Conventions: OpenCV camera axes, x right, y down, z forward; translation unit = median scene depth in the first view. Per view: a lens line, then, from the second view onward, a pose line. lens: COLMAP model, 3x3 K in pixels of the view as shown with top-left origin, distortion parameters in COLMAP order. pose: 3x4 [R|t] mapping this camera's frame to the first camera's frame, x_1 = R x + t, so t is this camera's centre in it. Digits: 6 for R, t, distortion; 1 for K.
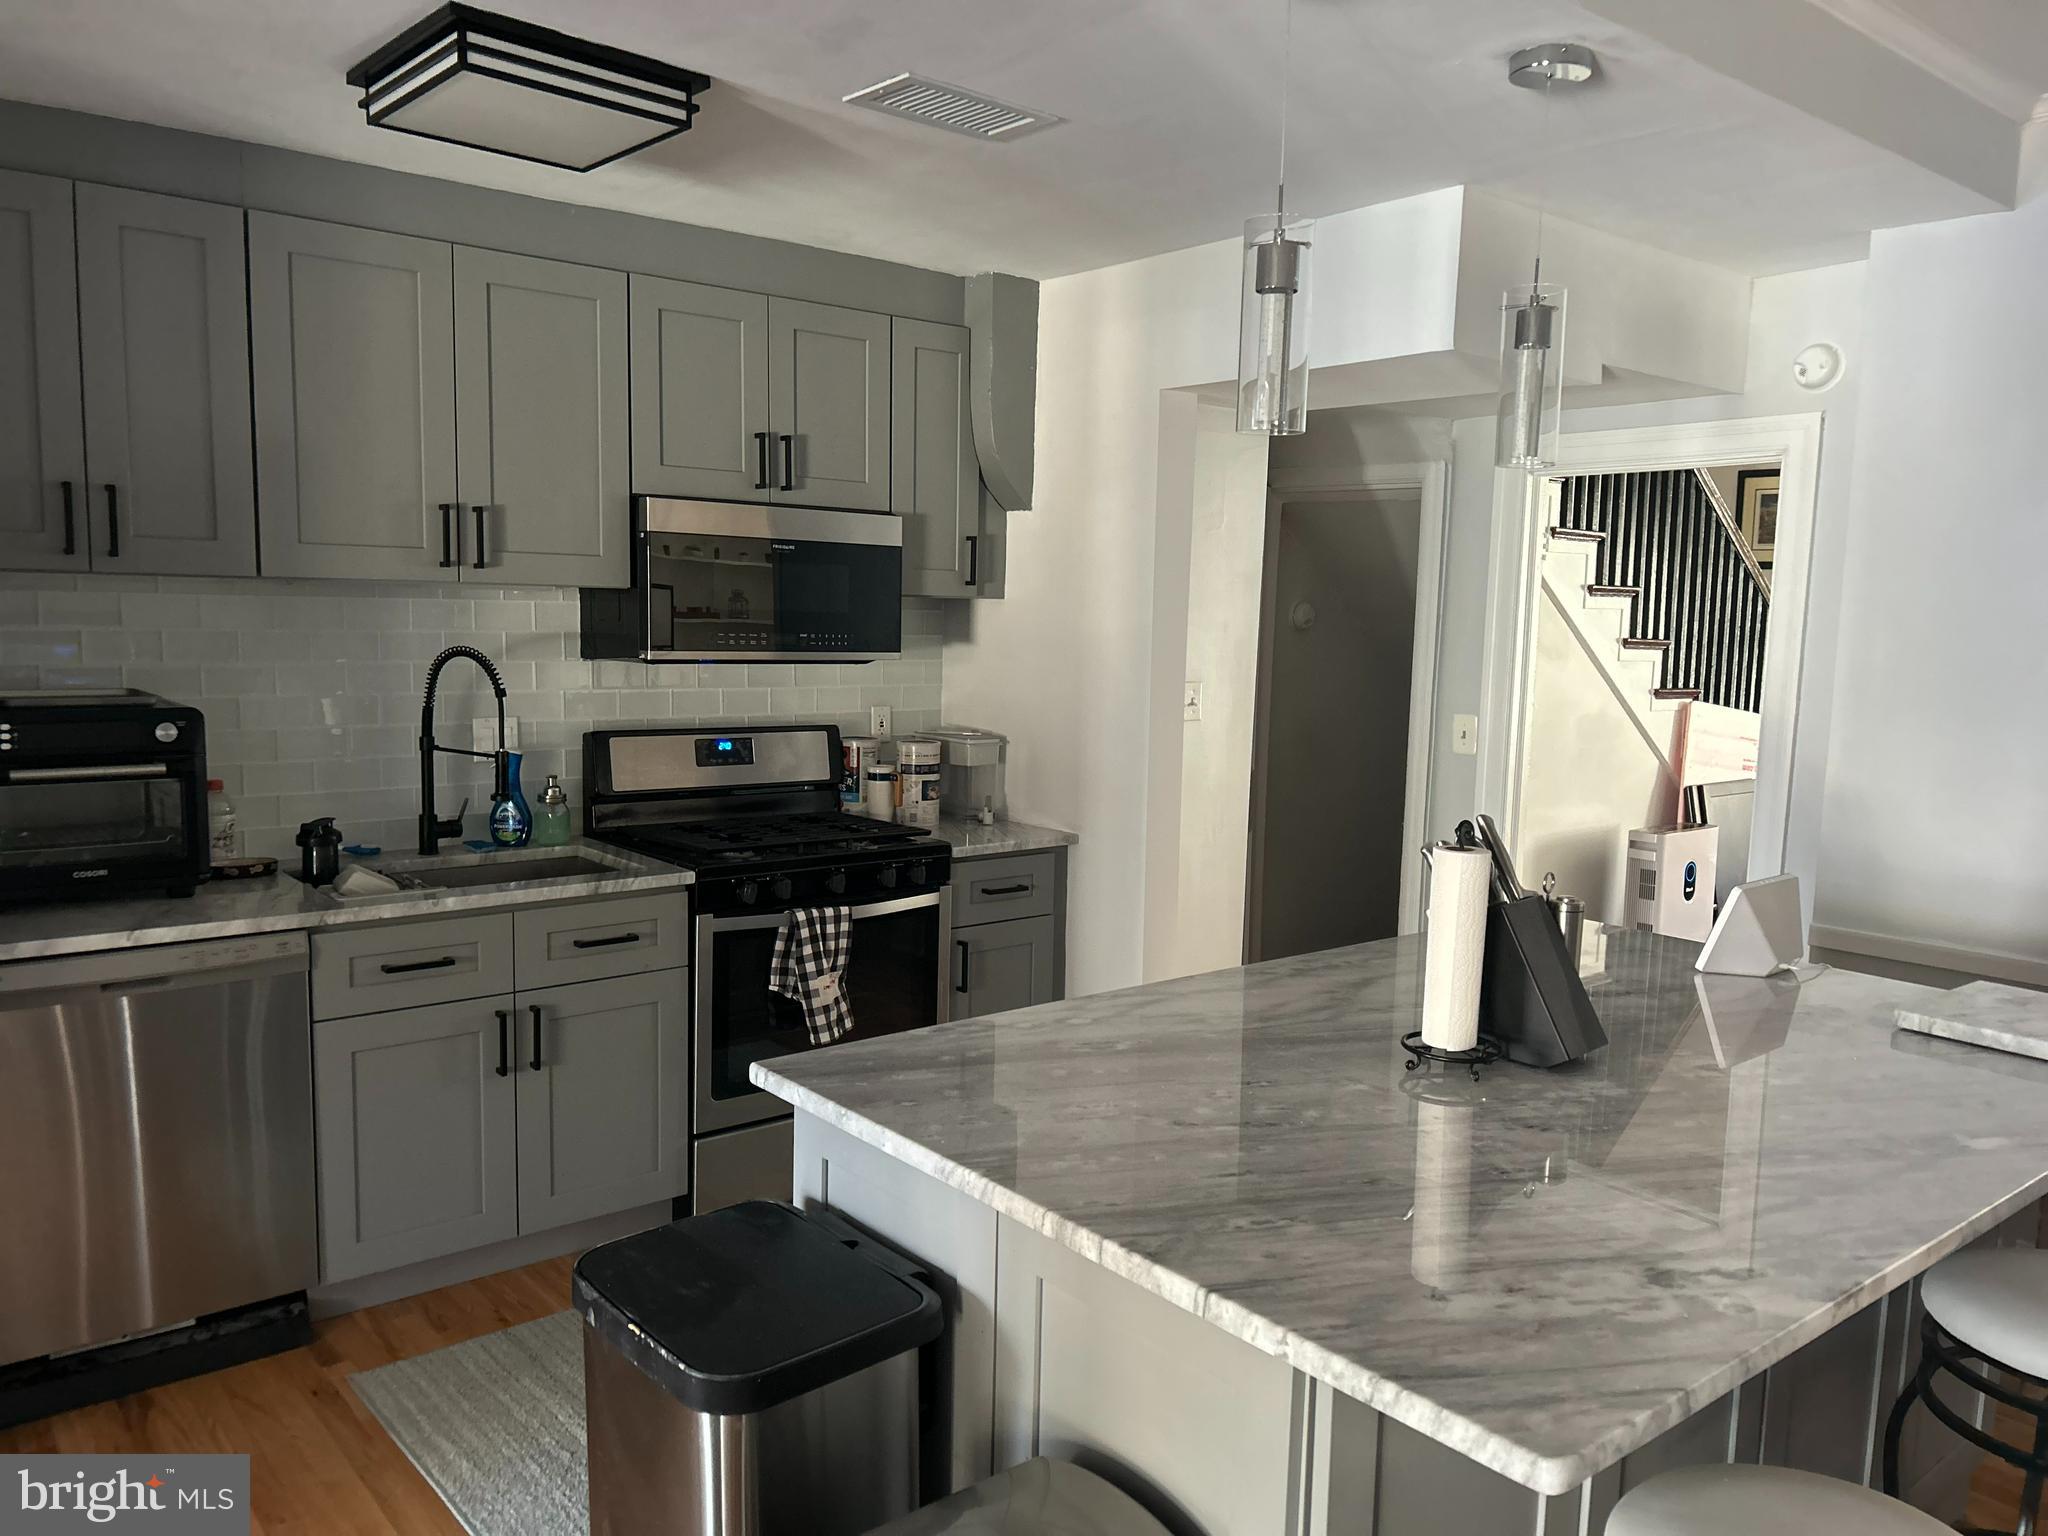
lens RADIAL K [[1557.6, 0, 1028.3], [0, 1557.6, 764.7], [0, 0, 1]] dist [0.033966, -0.007558]
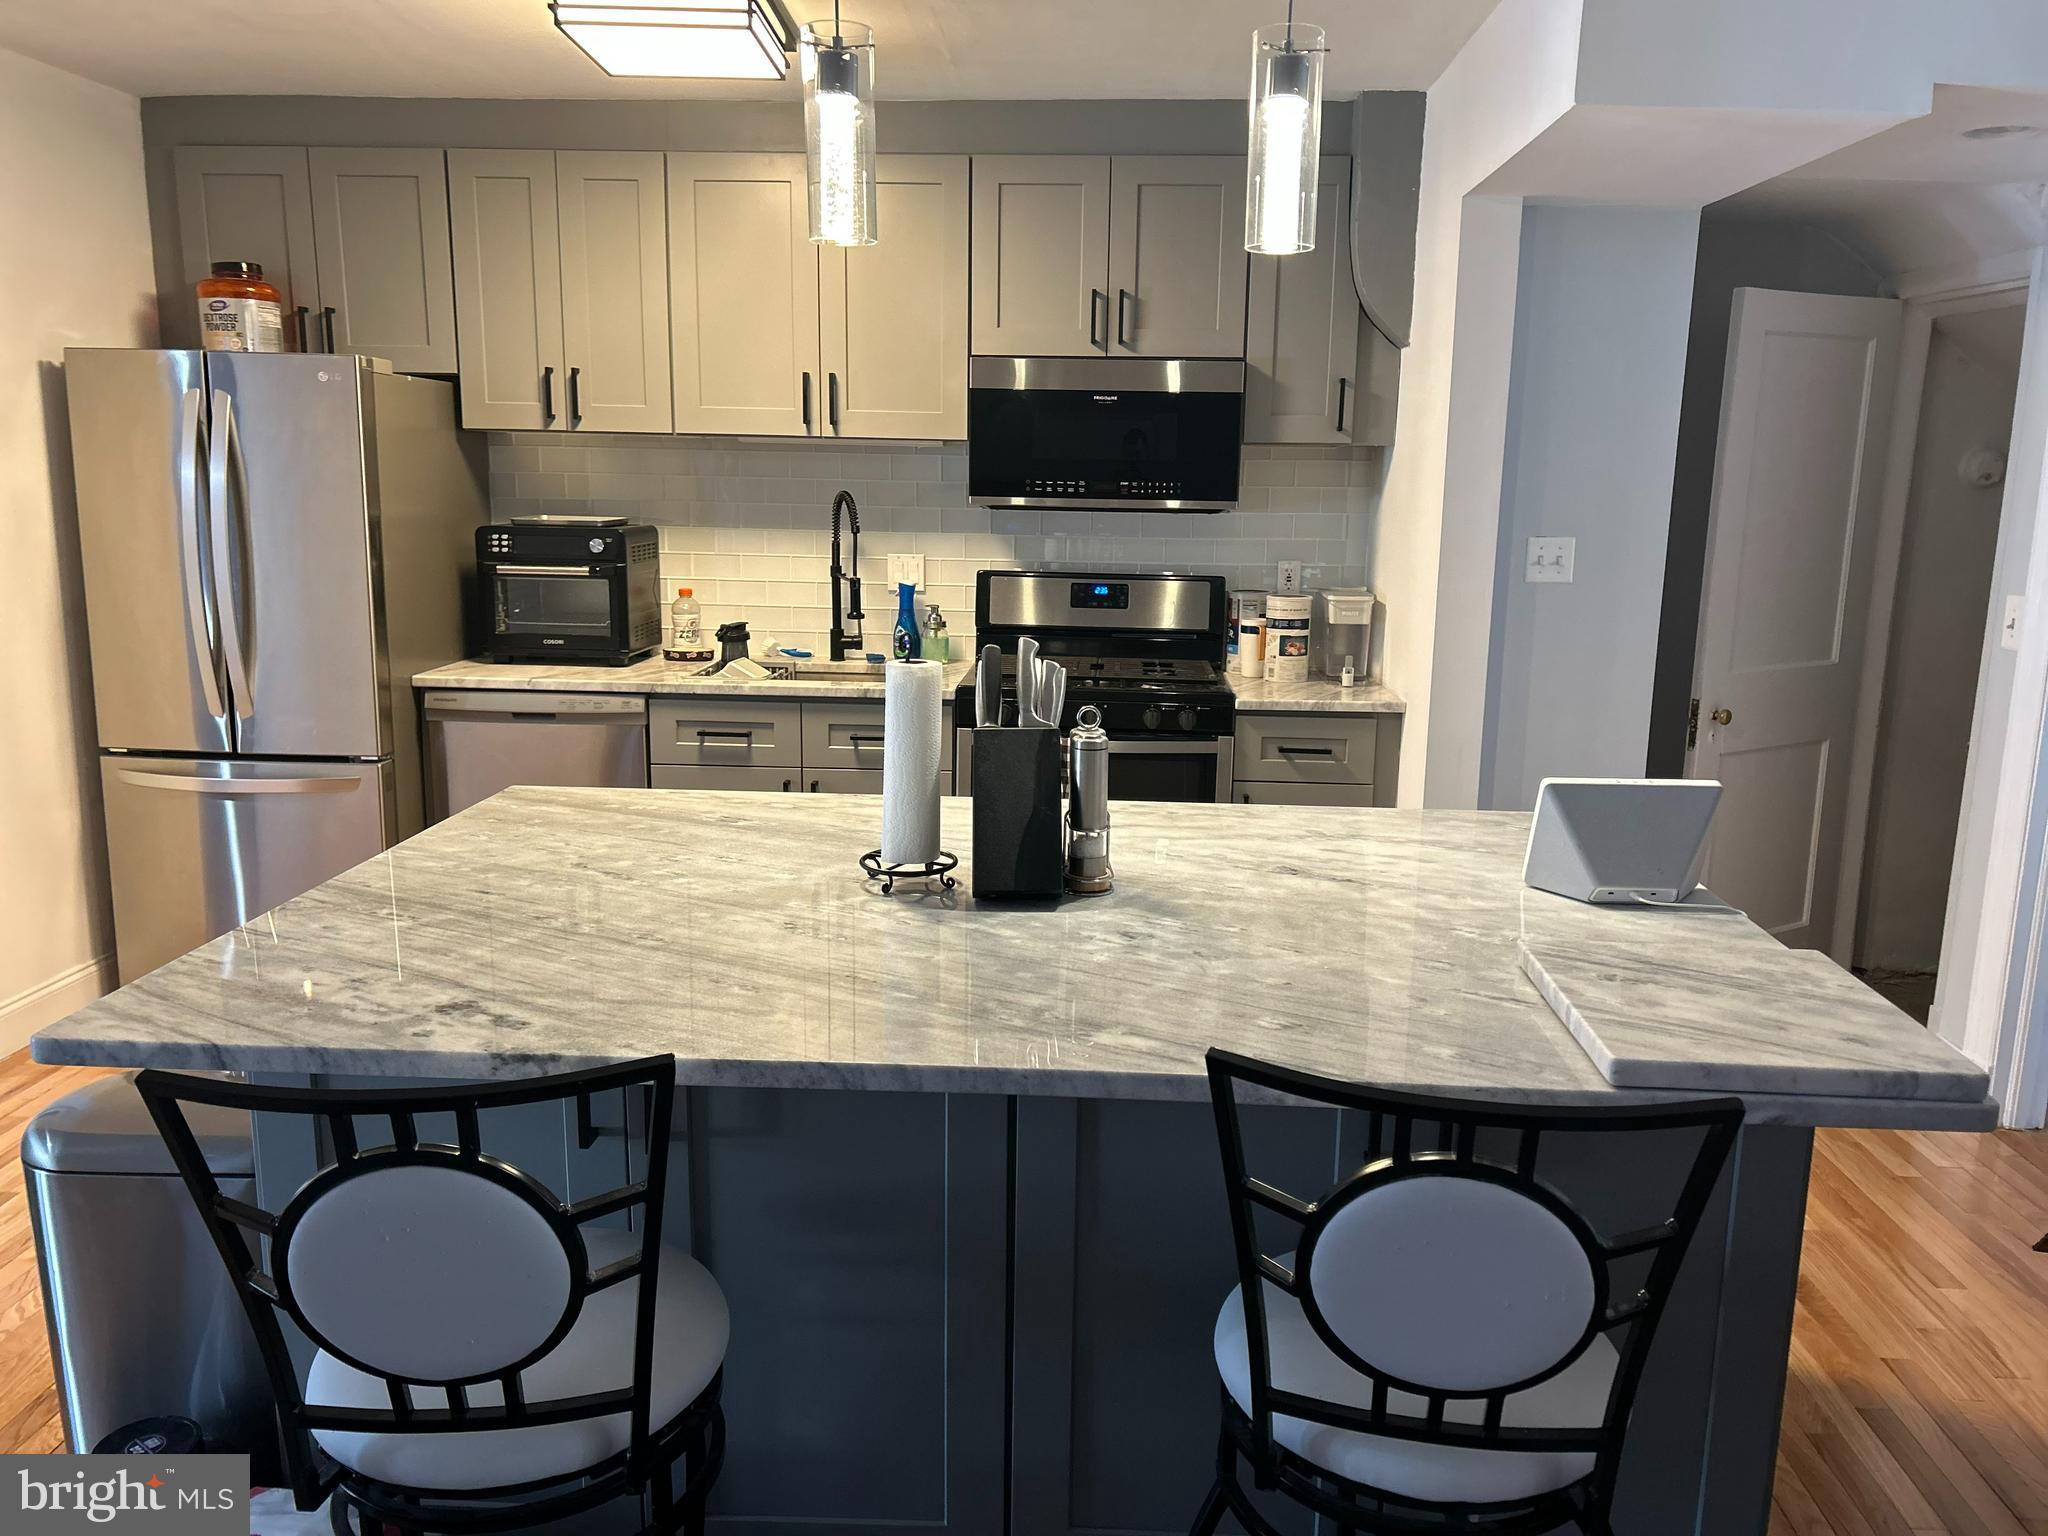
lens RADIAL K [[1557.6, 0, 1037.4], [0, 1557.6, 769.9], [0, 0, 1]] dist [0.033966, -0.007558]
pose [[0.739983, 0.119062, -0.662004, 0.538134], [-0.072765, 0.992603, 0.097184, 0.010897], [0.668678, -0.023744, 0.743173, 0.178006]]
